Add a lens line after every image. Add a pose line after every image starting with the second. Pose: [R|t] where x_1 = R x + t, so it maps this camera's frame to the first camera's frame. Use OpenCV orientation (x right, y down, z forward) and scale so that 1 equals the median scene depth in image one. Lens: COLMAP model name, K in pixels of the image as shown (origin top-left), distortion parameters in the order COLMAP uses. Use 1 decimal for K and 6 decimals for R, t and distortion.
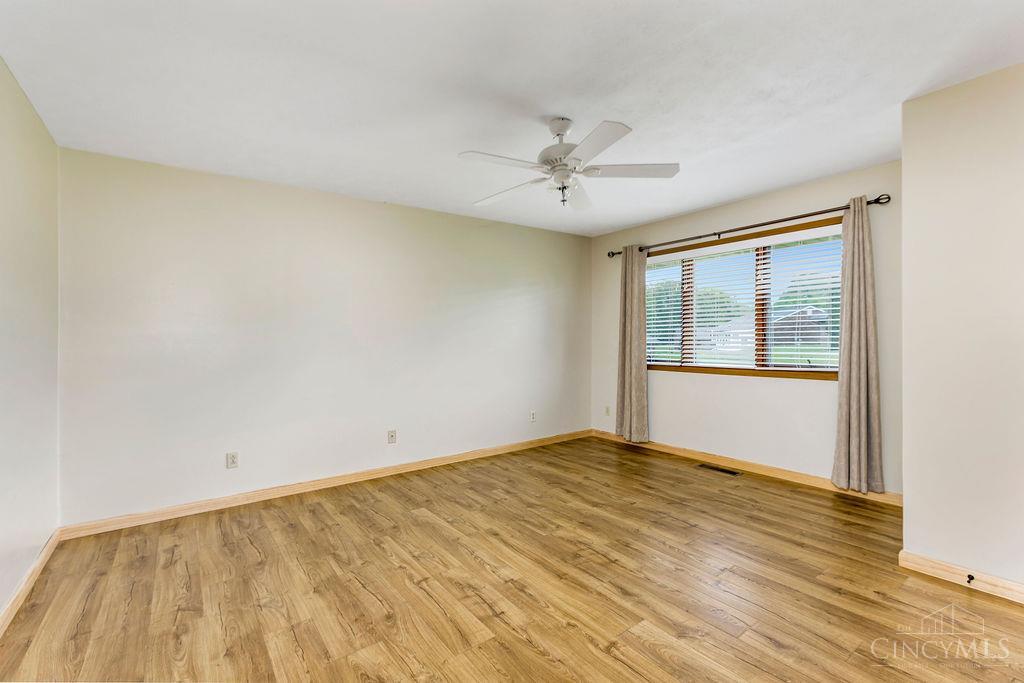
lens RADIAL K [[457.4, 0, 513.3], [0, 457.4, 331.5], [0, 0, 1]] dist [-0.000698, -0.000265]
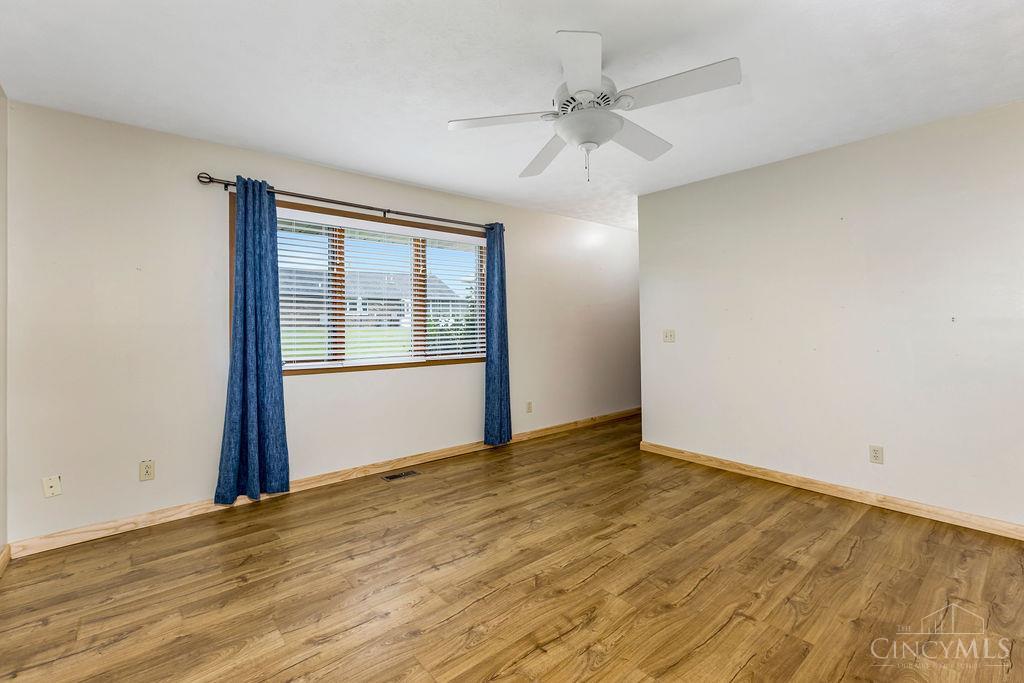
lens RADIAL K [[609.5, 0, 512.0], [0, 609.5, 341.5], [0, 0, 1]] dist [0.003855, 0.001376]
pose [[-0.225787, -0.011308, 0.974111, -0.980309], [-0.001862, 0.999936, 0.011176, 0.032170], [-0.974175, 0.000710, -0.225794, 1.329018]]
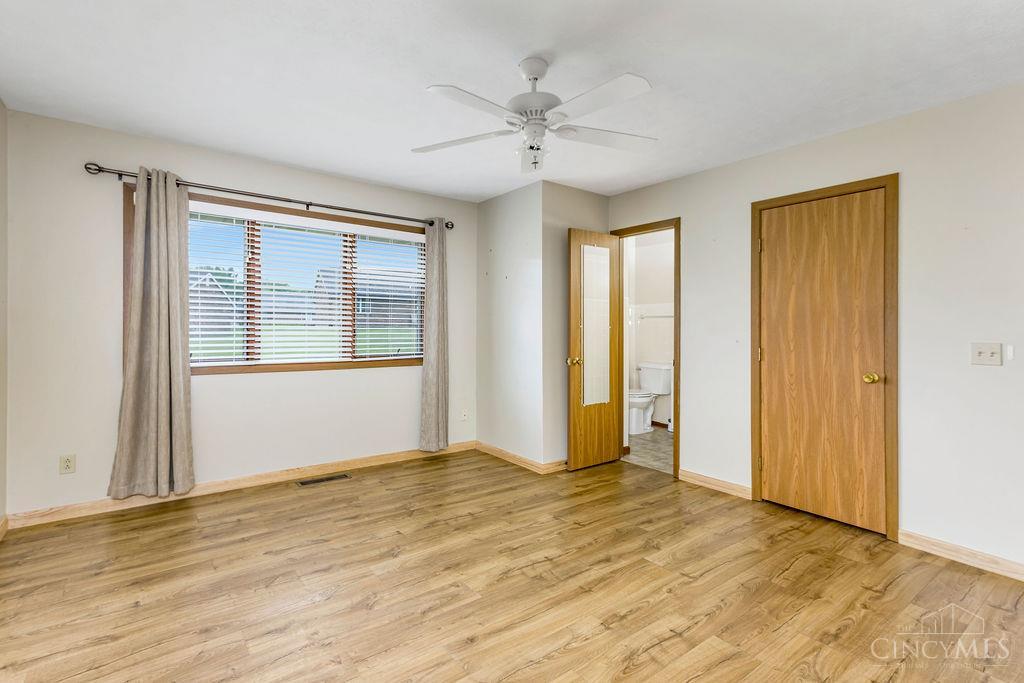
lens RADIAL K [[490.0, 0, 512.0], [0, 490.0, 341.5], [0, 0, 1]] dist [0.022220, -0.000278]
pose [[-0.023323, -0.015830, 0.999603, -0.605244], [-0.022998, 0.999619, 0.015294, 0.020840], [-0.999463, -0.022632, -0.023678, 0.829300]]
